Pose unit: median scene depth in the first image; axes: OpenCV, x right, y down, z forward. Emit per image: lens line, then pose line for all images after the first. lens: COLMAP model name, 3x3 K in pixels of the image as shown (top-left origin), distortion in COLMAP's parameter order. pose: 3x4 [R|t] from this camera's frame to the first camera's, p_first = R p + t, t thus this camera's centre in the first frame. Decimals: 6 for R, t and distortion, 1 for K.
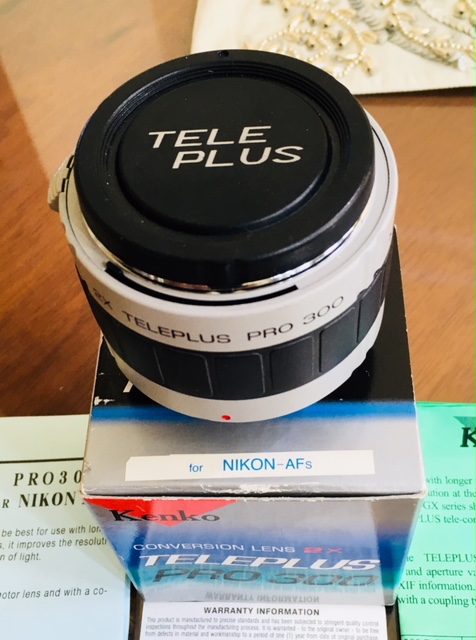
lens RADIAL K [[806.4, 0, 238.9], [0, 806.4, 320.2], [0, 0, 1]] dist [0.022544, 0.000000]
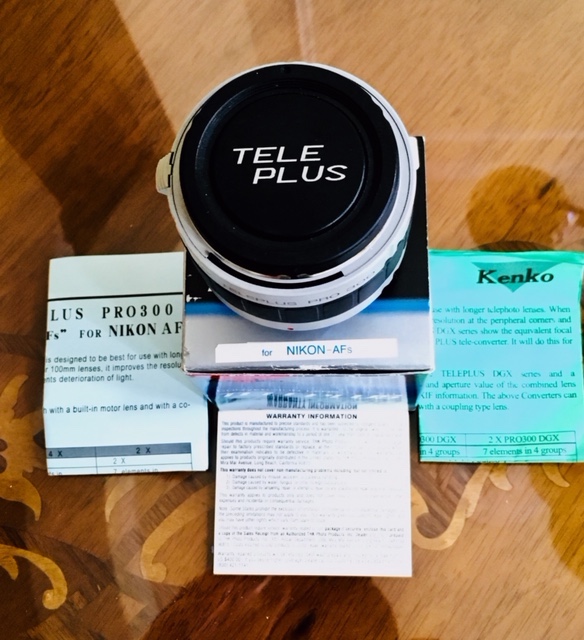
lens RADIAL K [[907.4, 0, 291.4], [0, 907.4, 319.9], [0, 0, 1]] dist [-0.011681, 0.000000]
pose [[0.999664, -0.019316, 0.017269, -0.026005], [0.012341, 0.941008, 0.338160, -0.268572], [-0.022782, -0.337834, 0.940930, -0.294859]]
